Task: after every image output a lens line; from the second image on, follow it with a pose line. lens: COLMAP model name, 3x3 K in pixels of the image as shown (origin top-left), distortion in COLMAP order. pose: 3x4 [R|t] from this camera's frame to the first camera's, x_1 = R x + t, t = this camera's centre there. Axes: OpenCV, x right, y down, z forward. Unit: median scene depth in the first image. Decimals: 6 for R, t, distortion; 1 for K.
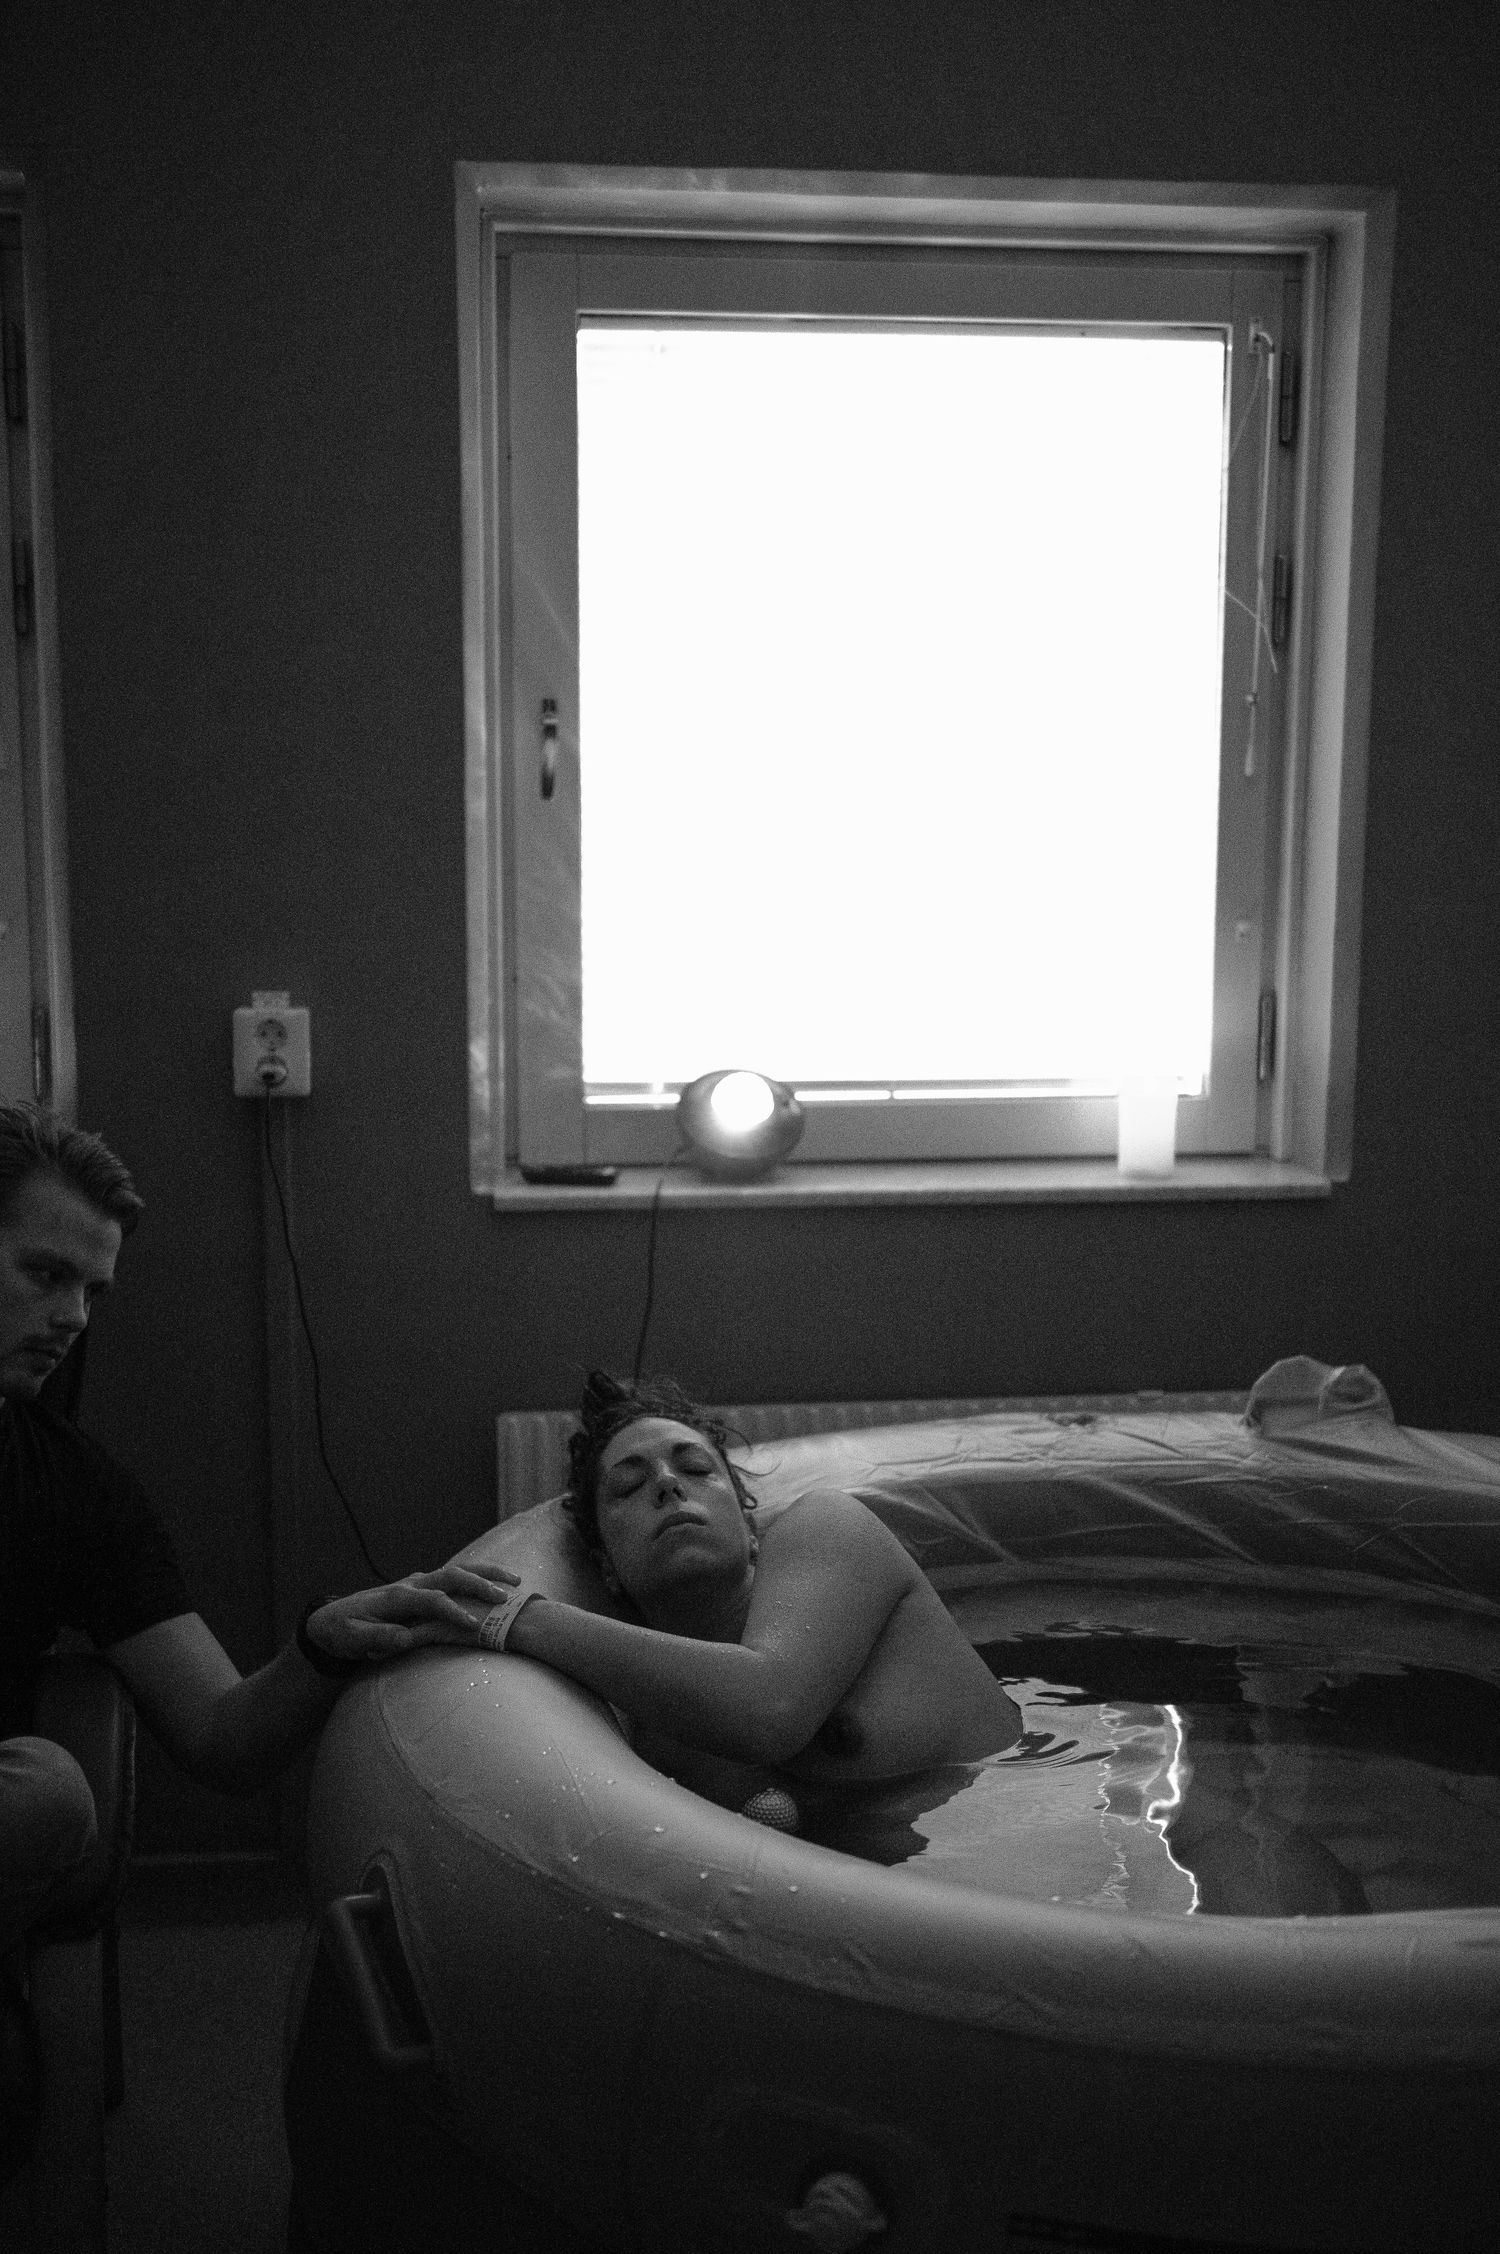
lens RADIAL K [[2482.4, 0, 730.8], [0, 2482.4, 1125.3], [0, 0, 1]] dist [-0.023811, 0.000000]
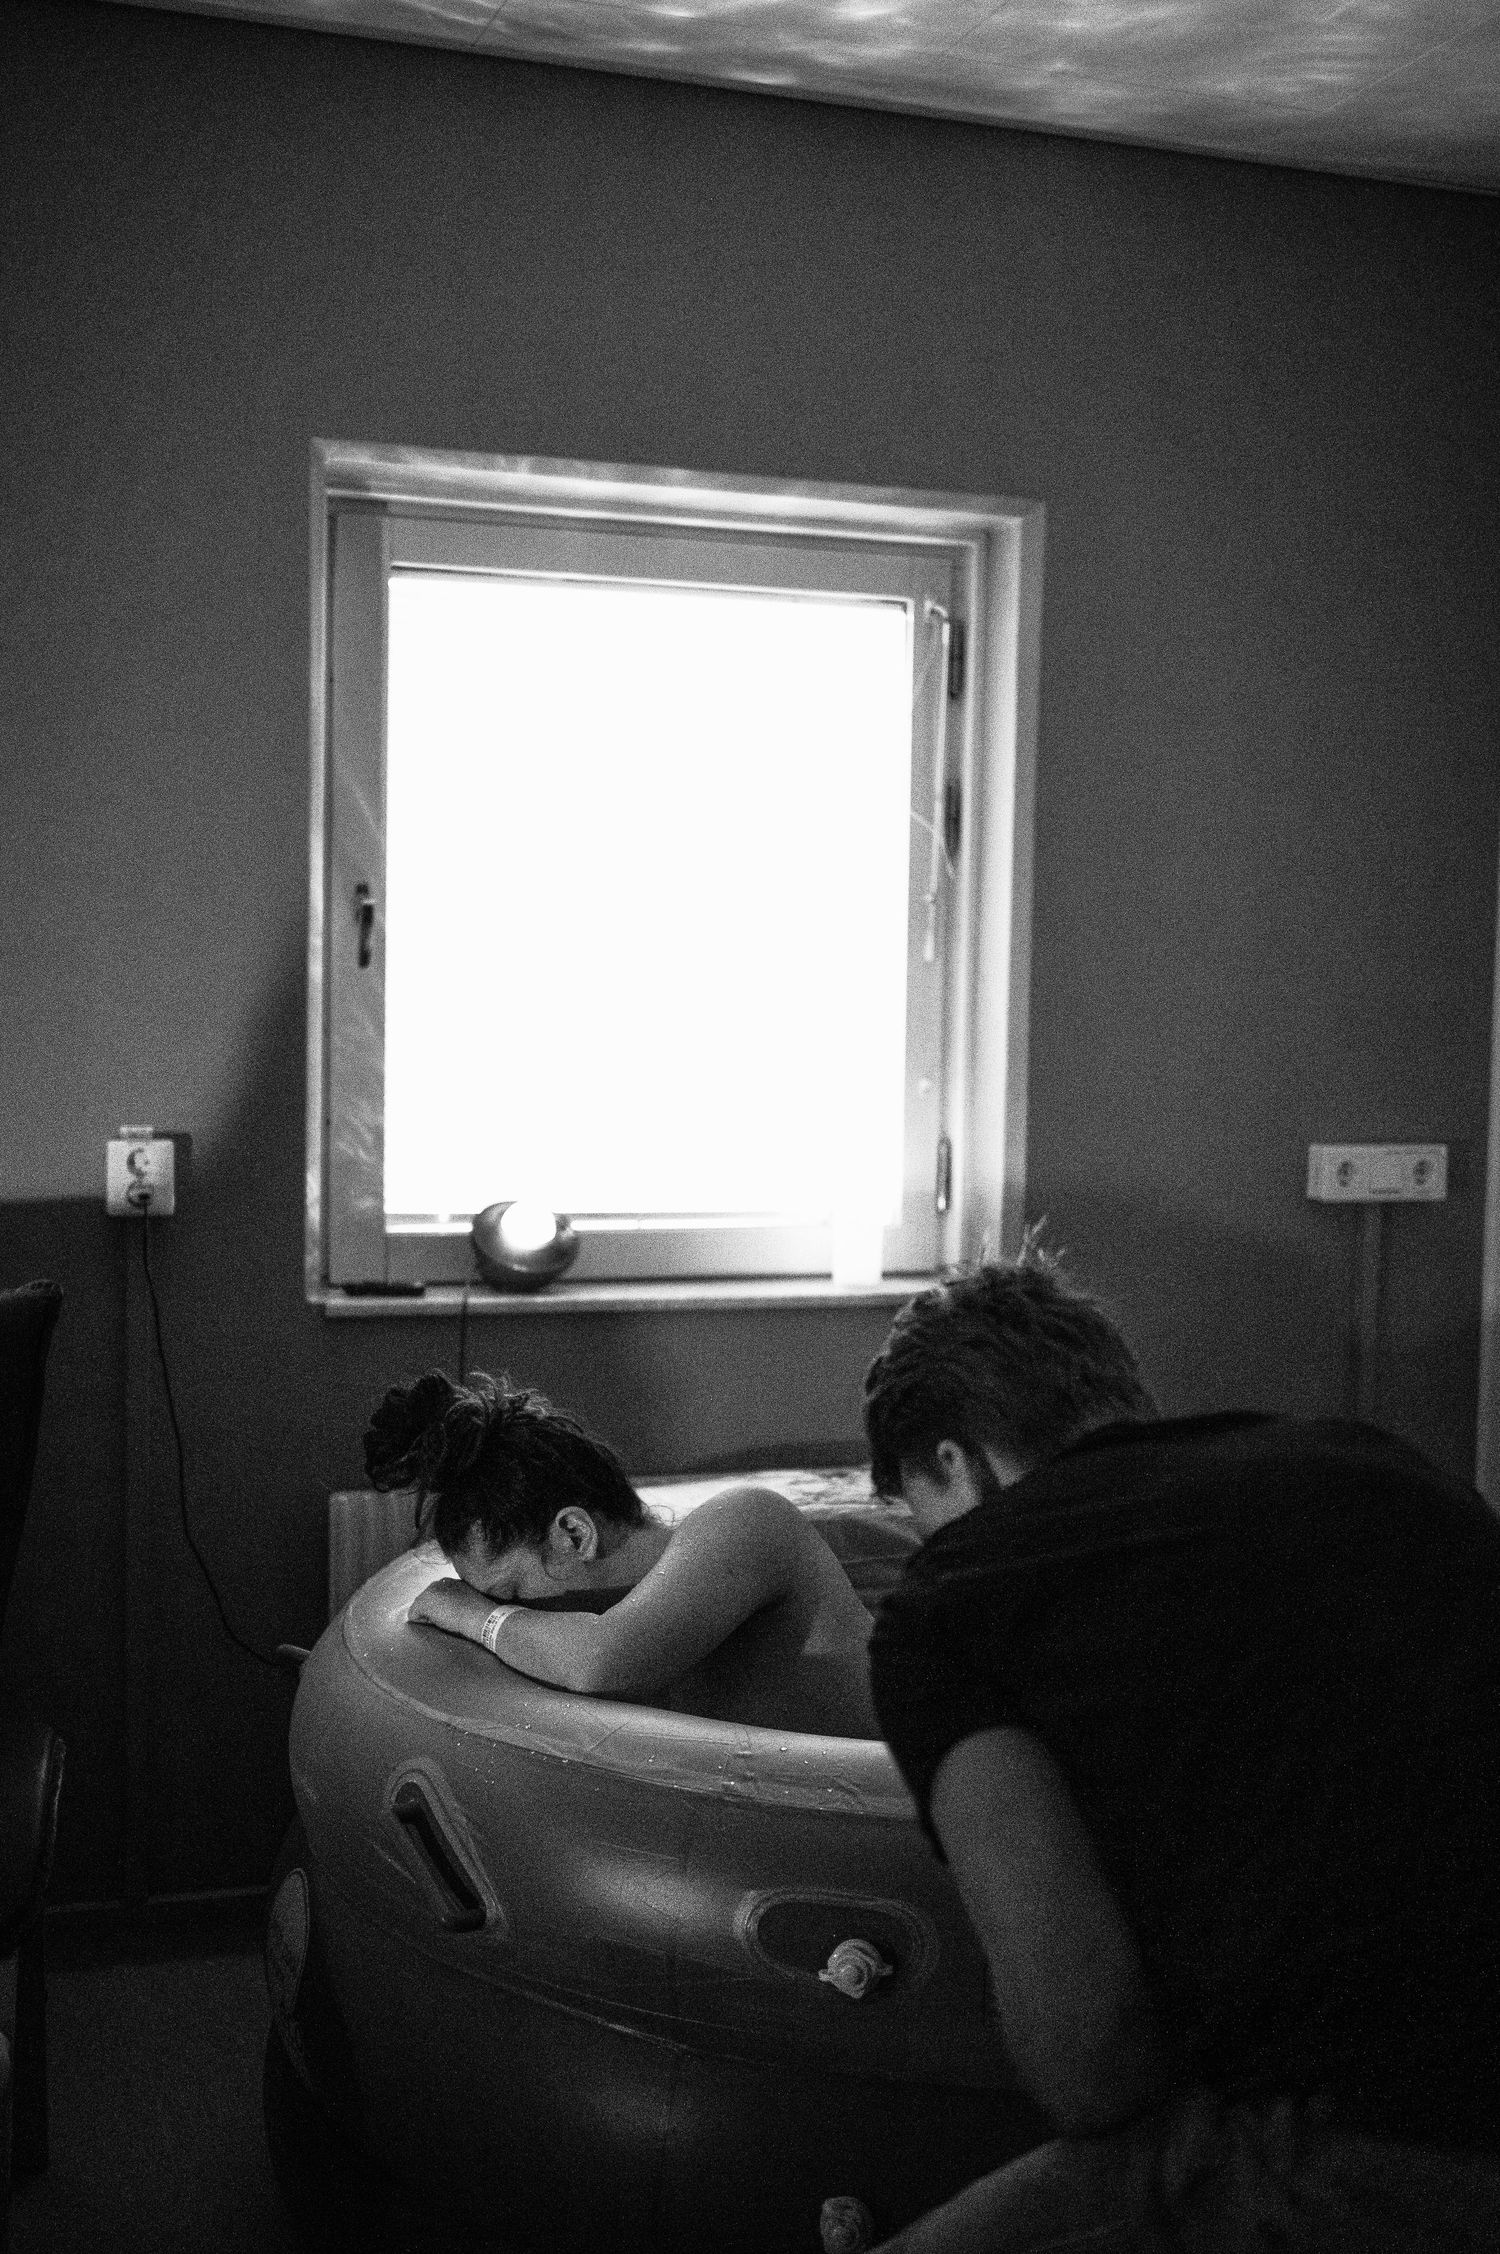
lens RADIAL K [[2482.4, 0, 701.5], [0, 2482.4, 1111.8], [0, 0, 1]] dist [-0.023811, 0.000000]
pose [[0.978578, 0.005226, 0.205811, -0.162542], [0.015543, 0.994949, -0.099168, 0.056722], [-0.205290, 0.100243, 0.973554, -0.172147]]
